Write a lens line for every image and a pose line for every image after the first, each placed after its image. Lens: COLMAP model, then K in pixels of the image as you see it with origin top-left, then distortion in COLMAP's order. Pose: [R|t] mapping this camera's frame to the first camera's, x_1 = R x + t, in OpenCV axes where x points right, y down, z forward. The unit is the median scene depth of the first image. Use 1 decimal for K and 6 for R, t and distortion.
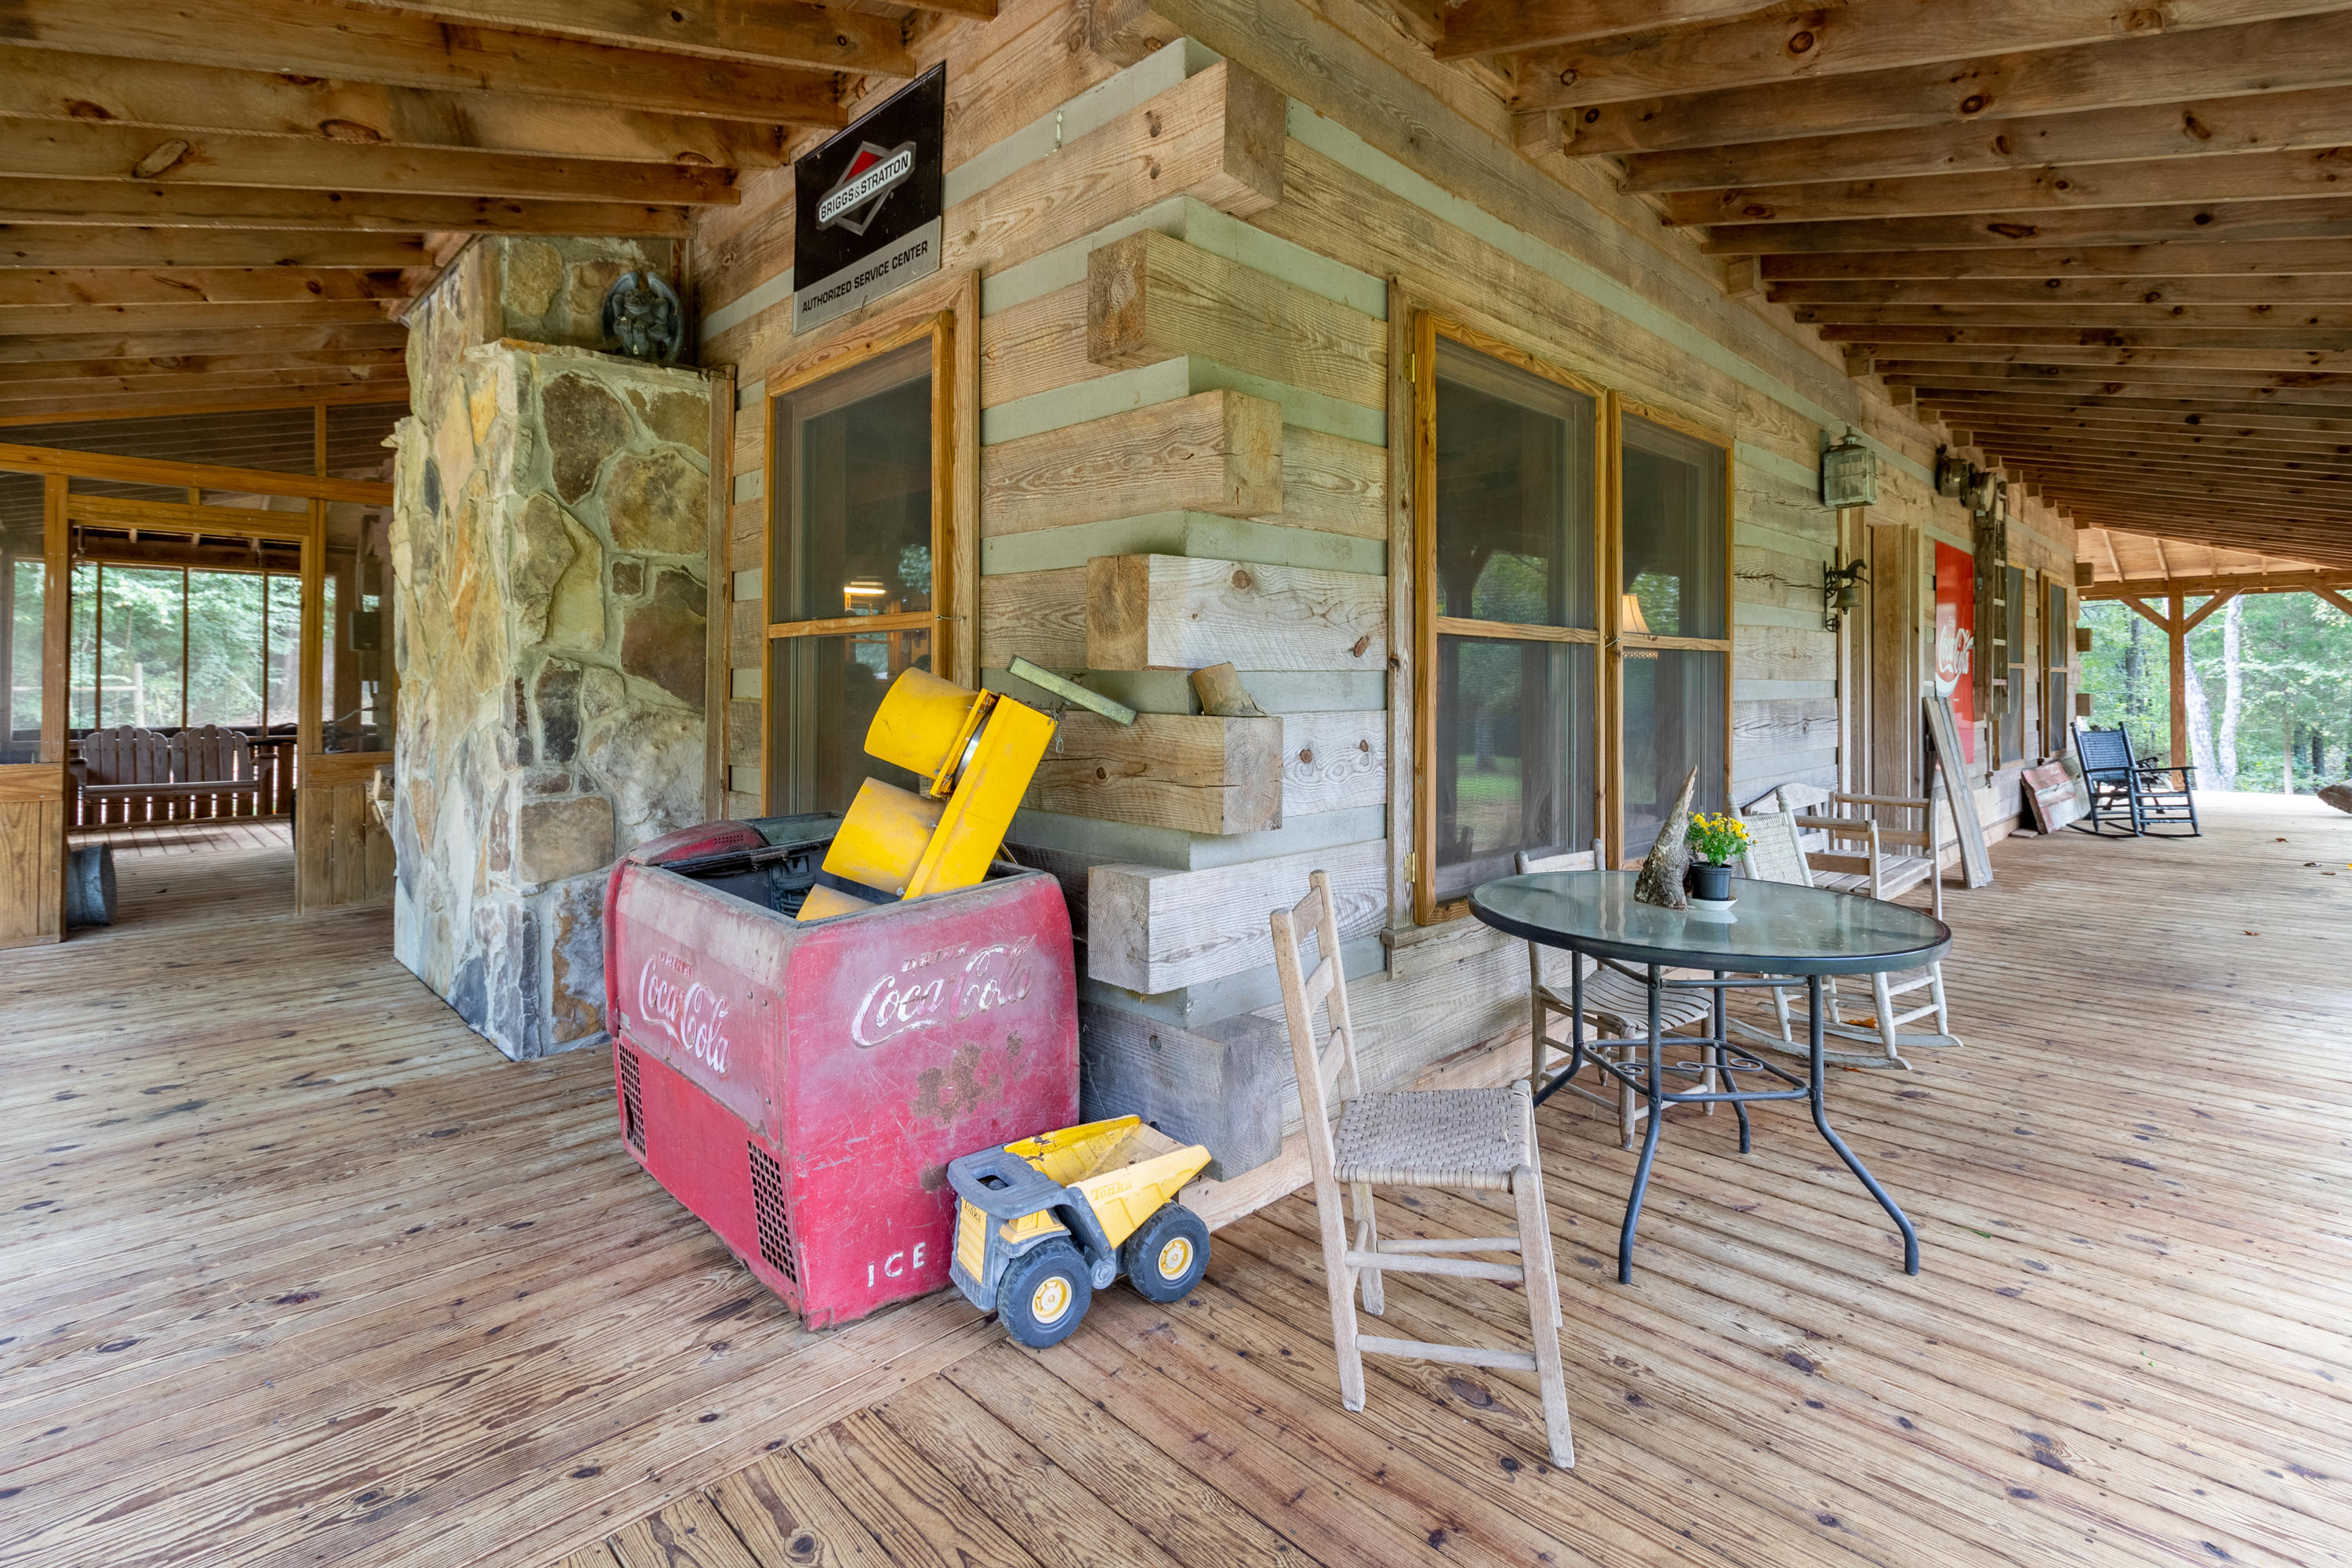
lens RADIAL K [[1115.6, 0, 1172.0], [0, 1115.6, 670.5], [0, 0, 1]] dist [0.000626, 0.000064]
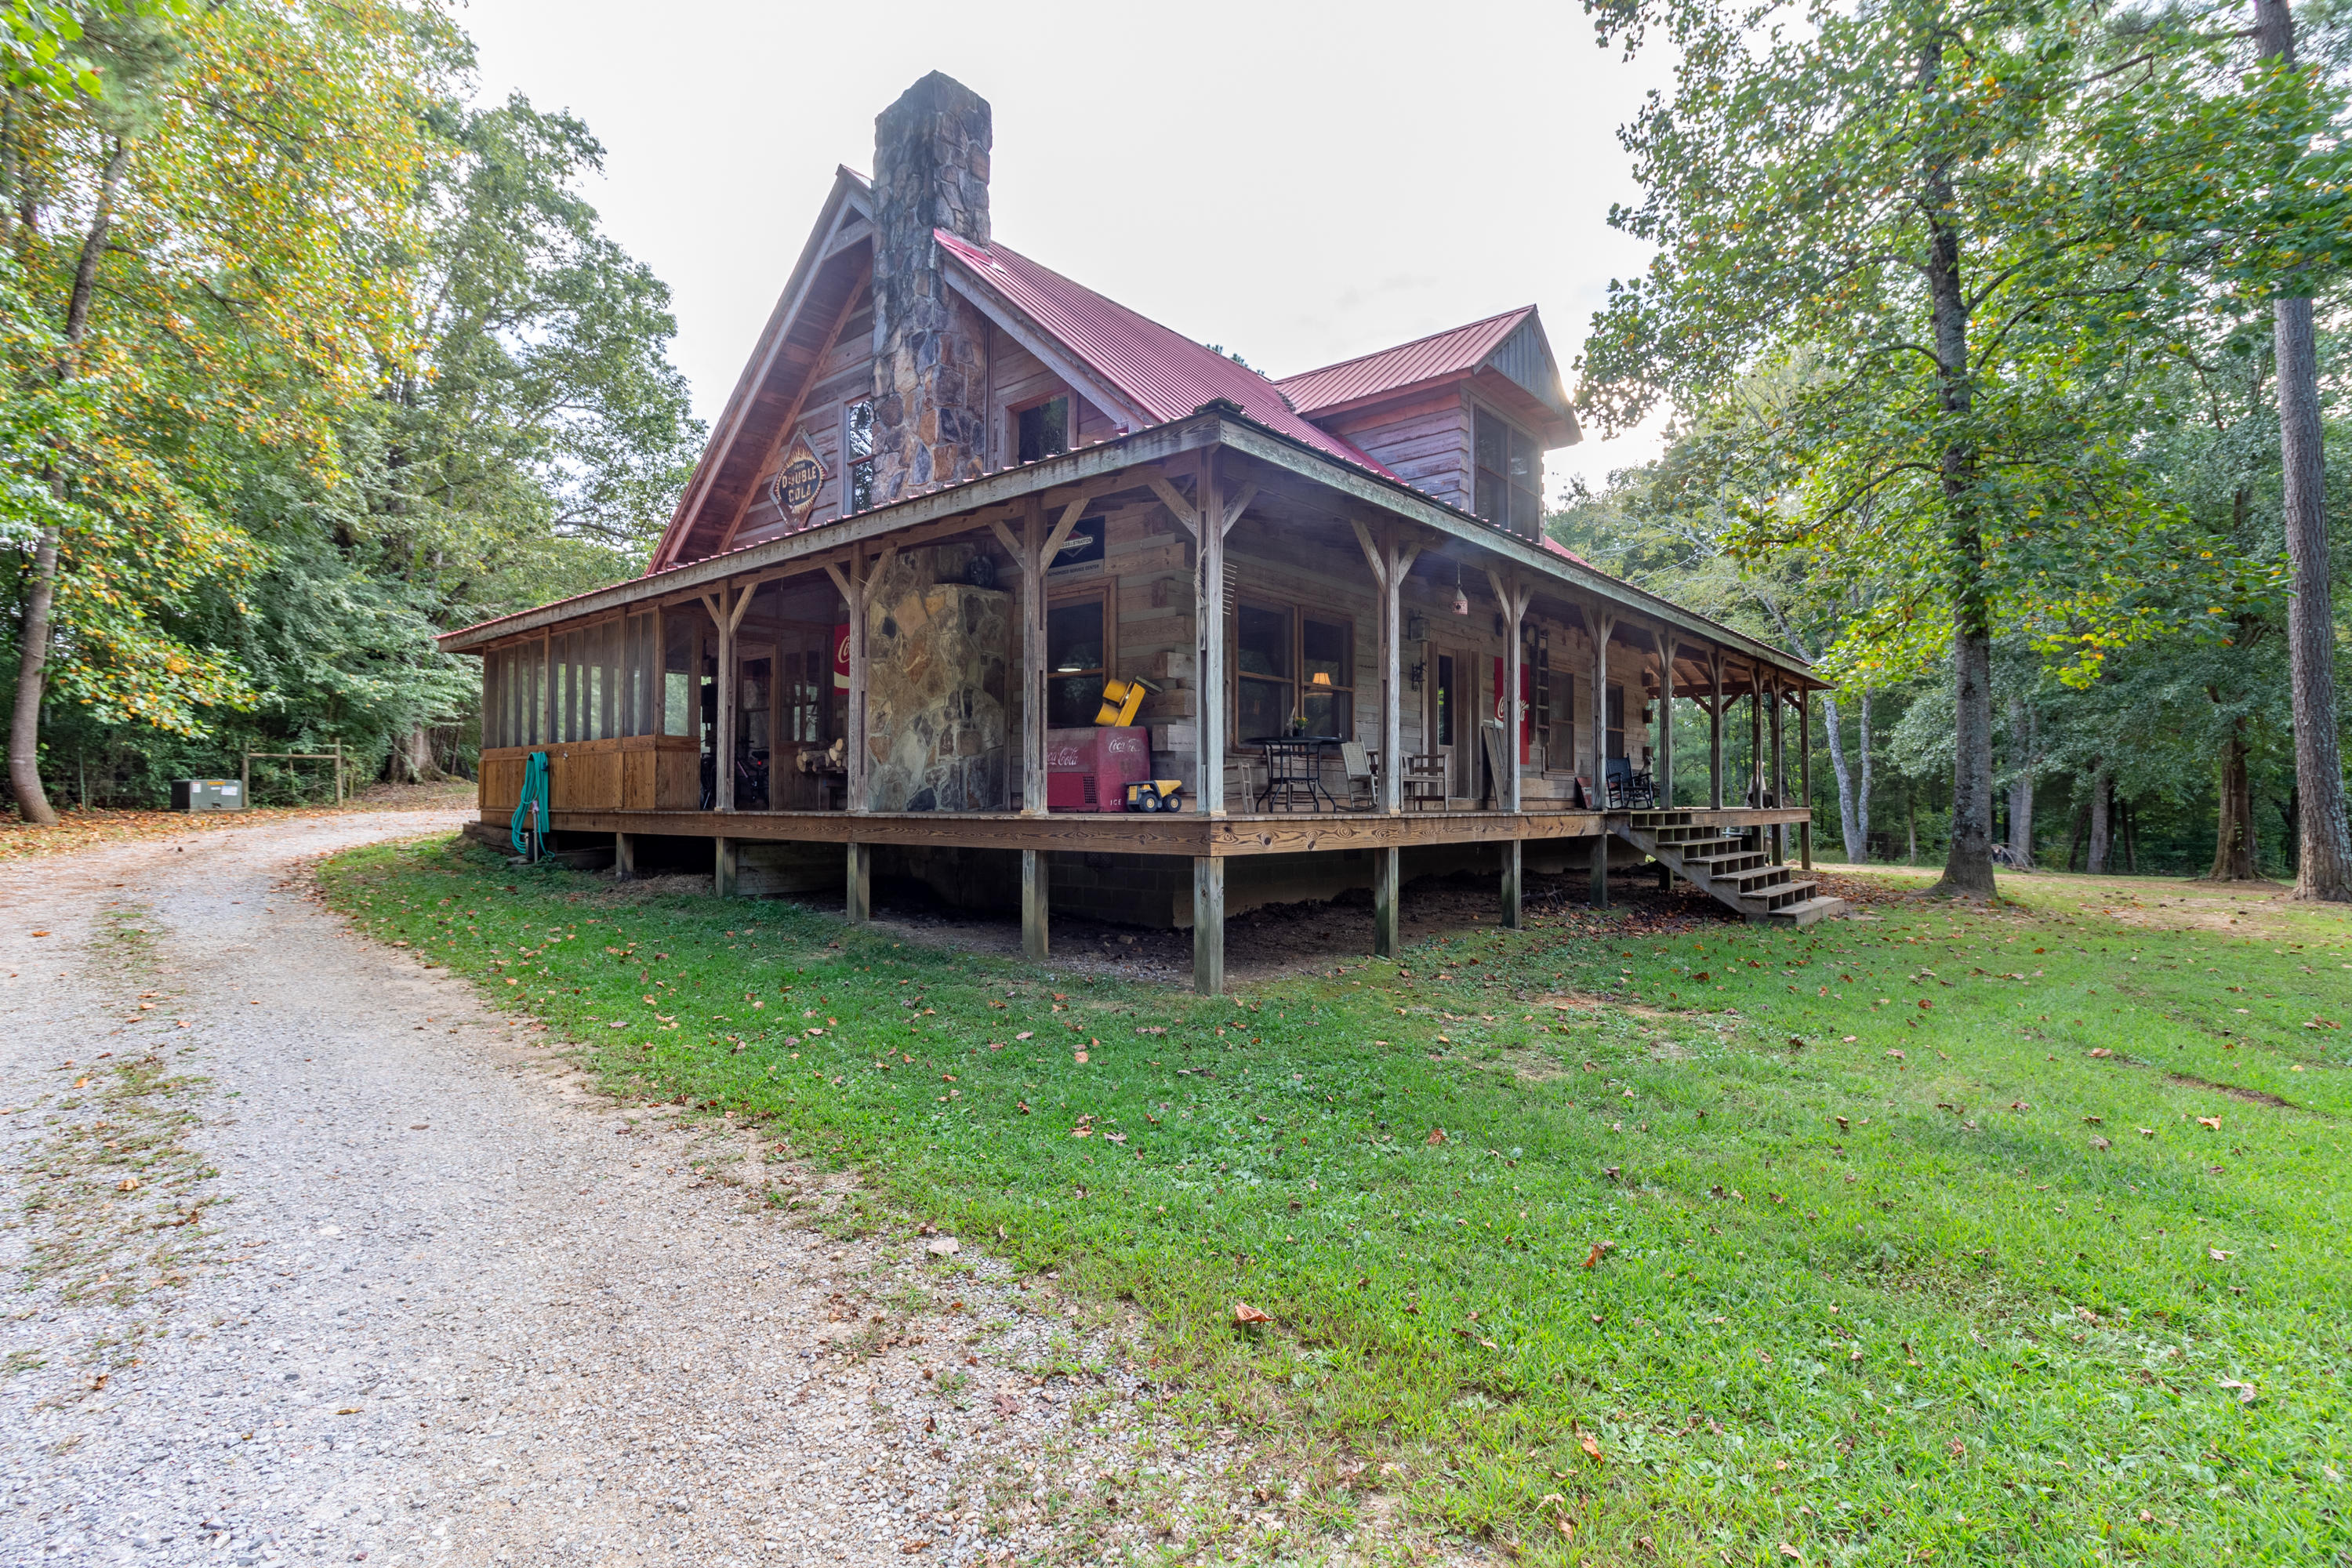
lens RADIAL K [[1089.4, 0, 1176.0], [0, 1089.4, 784.0], [0, 0, 1]] dist [0.000688, 0.000171]
pose [[0.997501, 0.005555, 0.070435, -0.280023], [-0.005285, 0.999978, -0.004006, 0.419712], [-0.070455, 0.003624, 0.997508, -3.163660]]
